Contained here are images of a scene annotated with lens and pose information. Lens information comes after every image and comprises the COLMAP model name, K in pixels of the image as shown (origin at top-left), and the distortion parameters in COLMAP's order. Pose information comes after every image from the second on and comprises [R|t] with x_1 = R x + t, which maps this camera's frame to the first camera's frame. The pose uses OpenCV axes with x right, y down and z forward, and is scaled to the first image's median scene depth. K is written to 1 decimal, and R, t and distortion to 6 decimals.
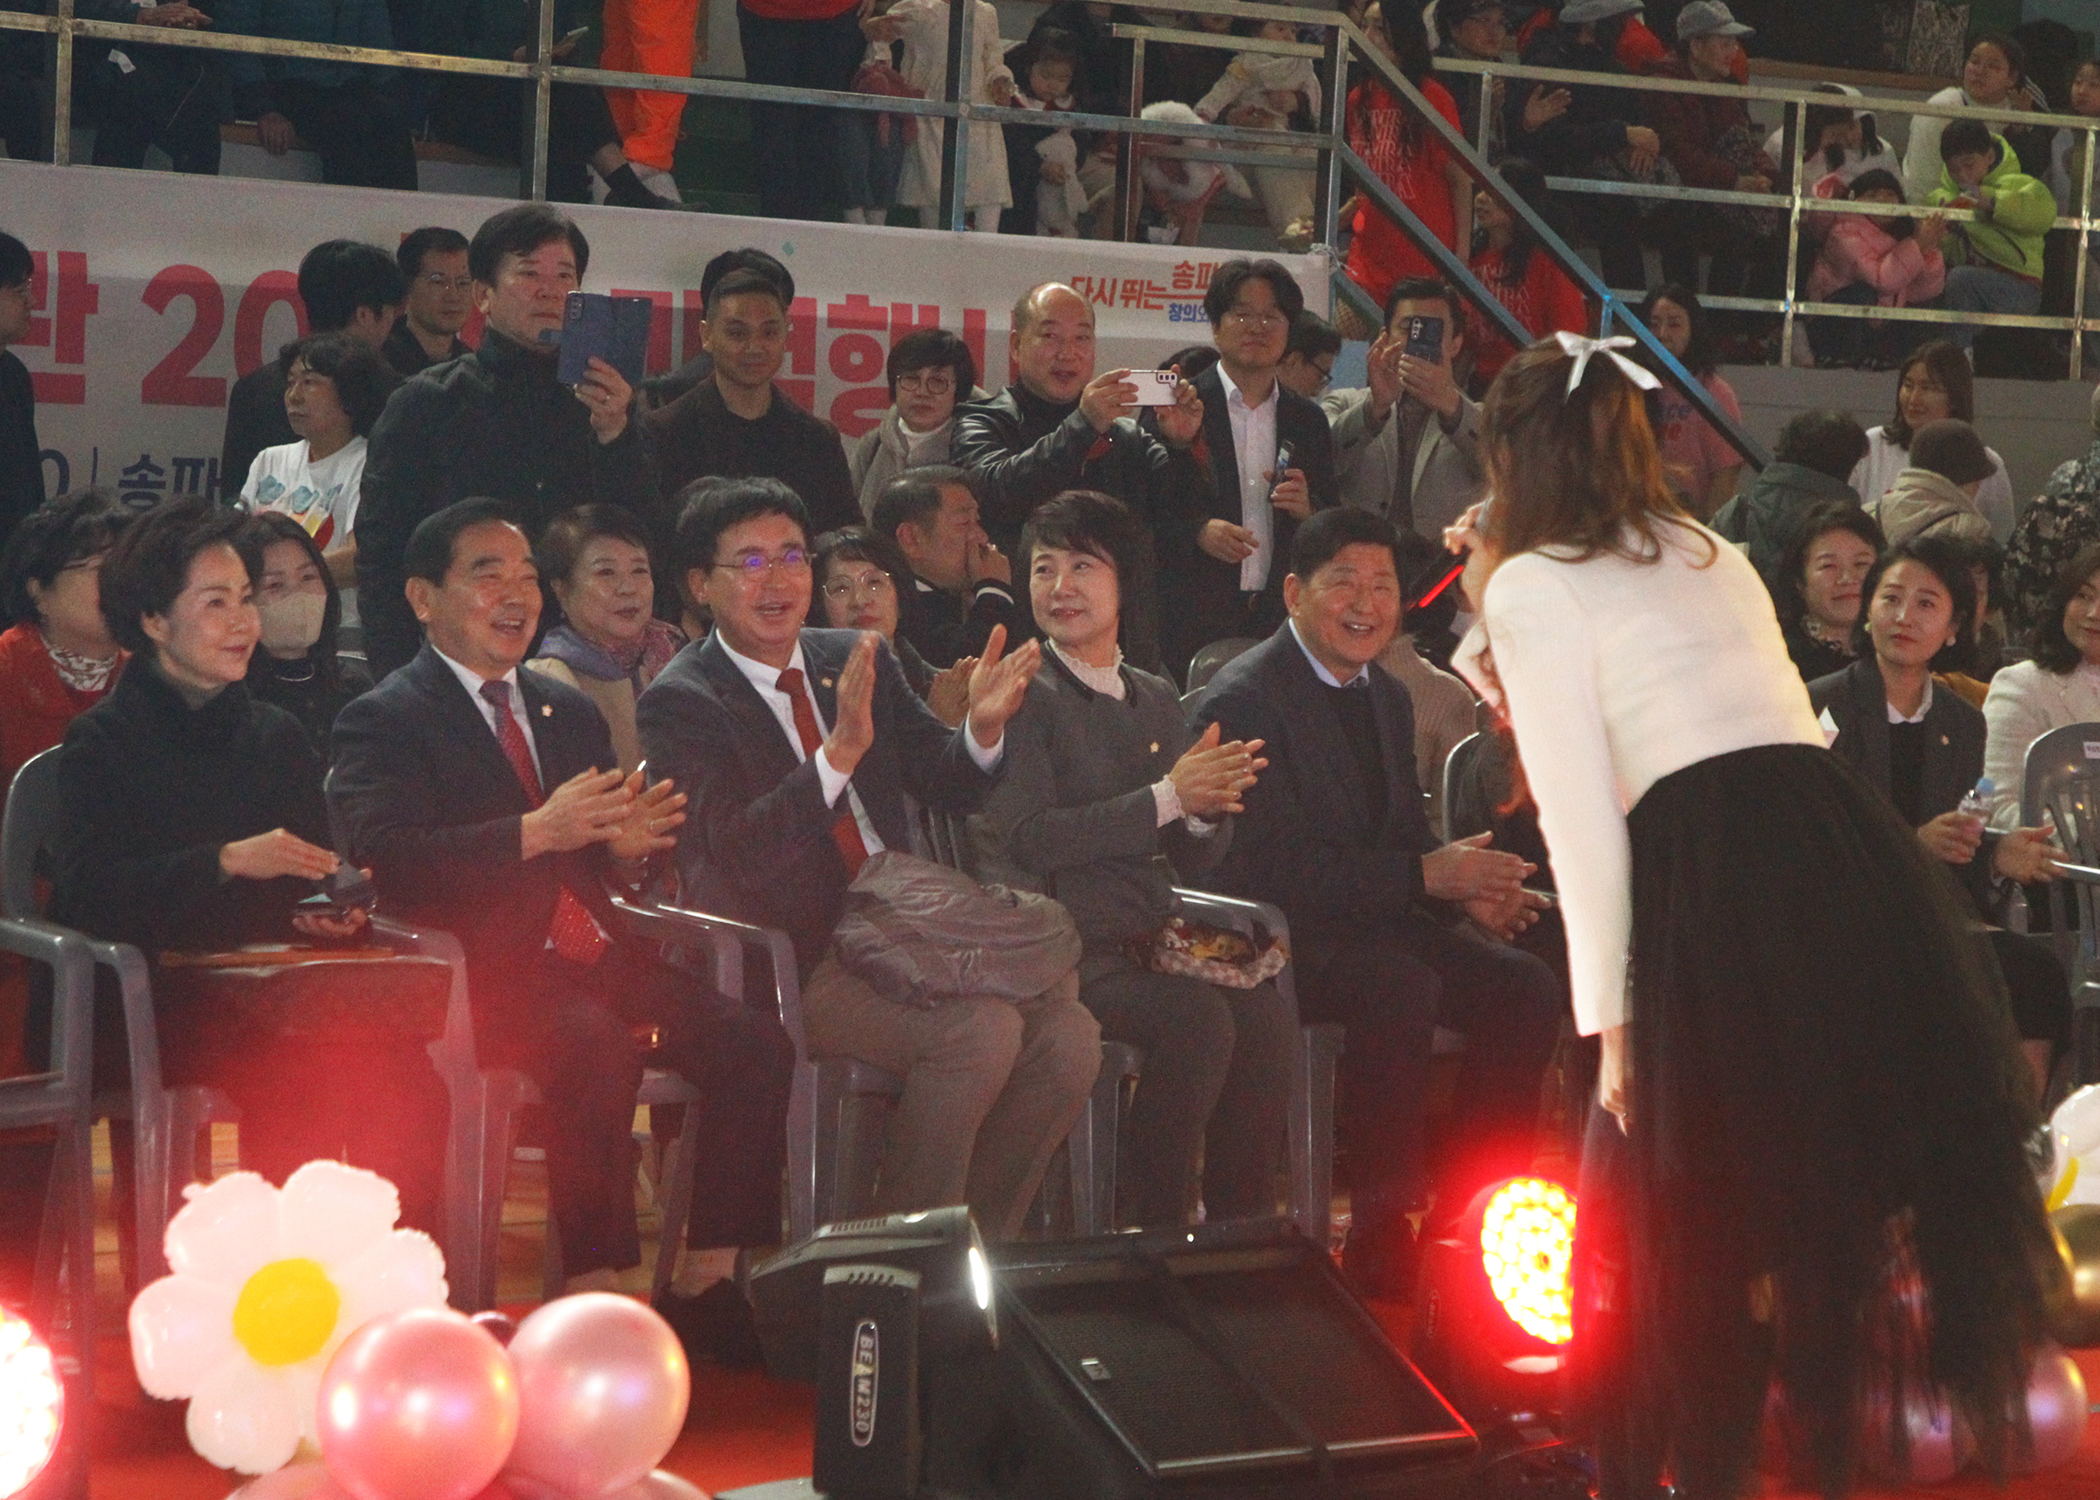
lens RADIAL K [[6049.0, 0, 1050.0], [0, 6049.0, 750.0], [0, 0, 1]] dist [0.421574, -2.945385]
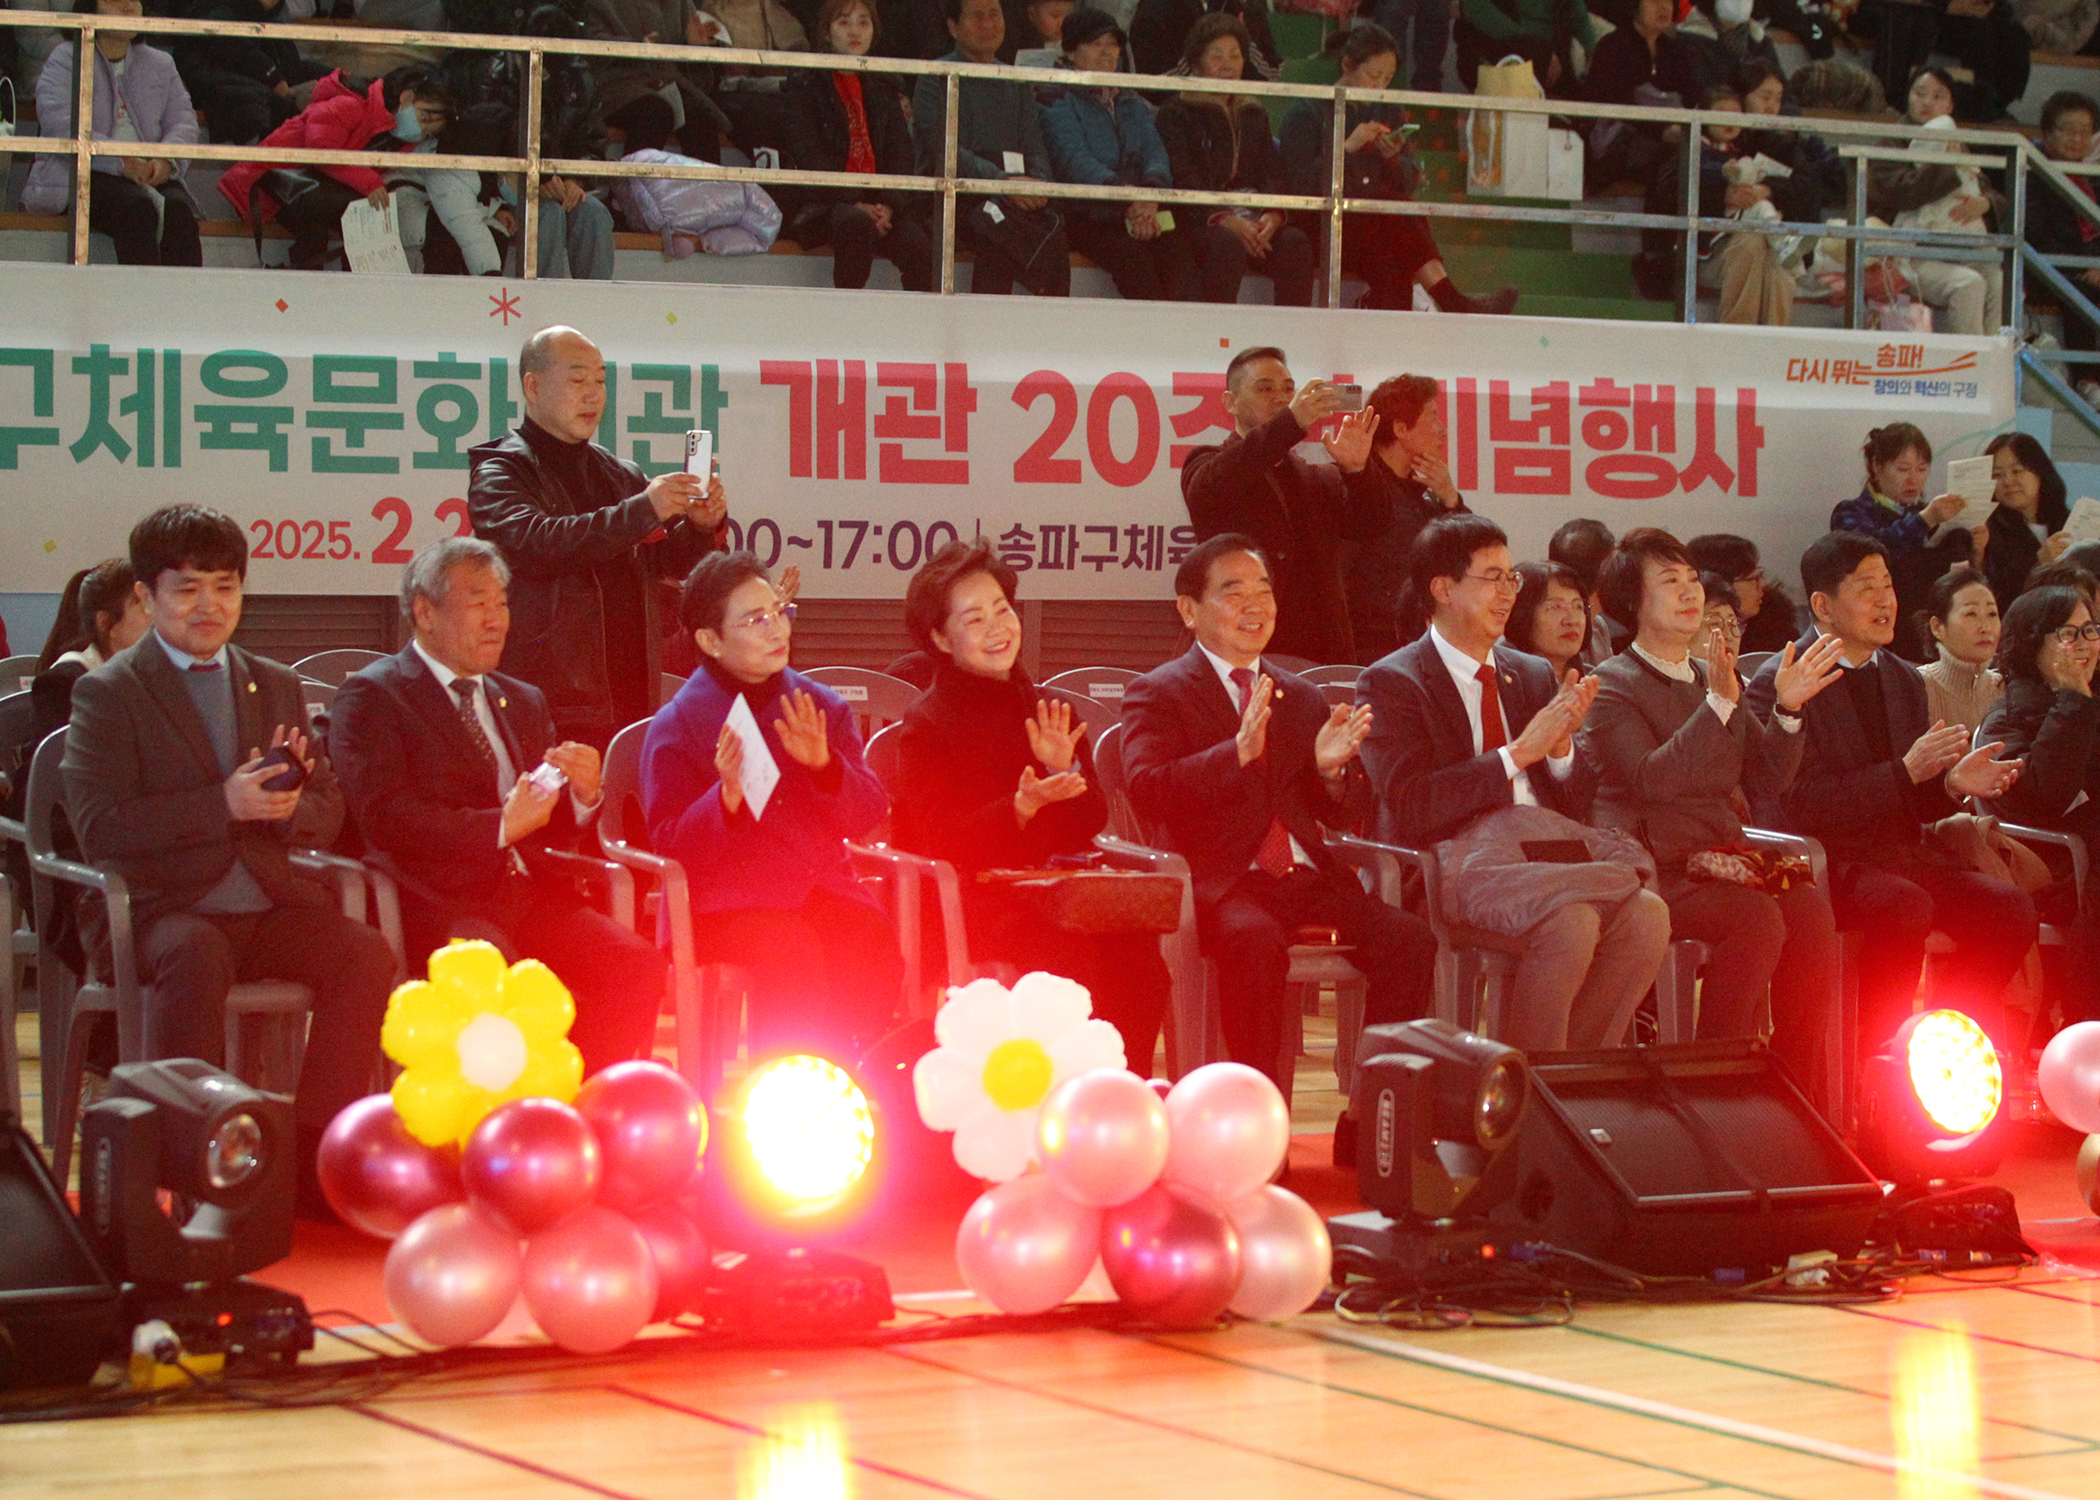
lens RADIAL K [[6057.2, 0, 1050.0], [0, 6057.2, 750.0], [0, 0, 1]] dist [-0.310708, -0.922680]
pose [[0.986482, -0.016831, -0.163005, 0.059833], [0.014563, 0.999780, -0.015097, 0.016853], [0.163223, 0.012520, 0.986510, -0.219740]]
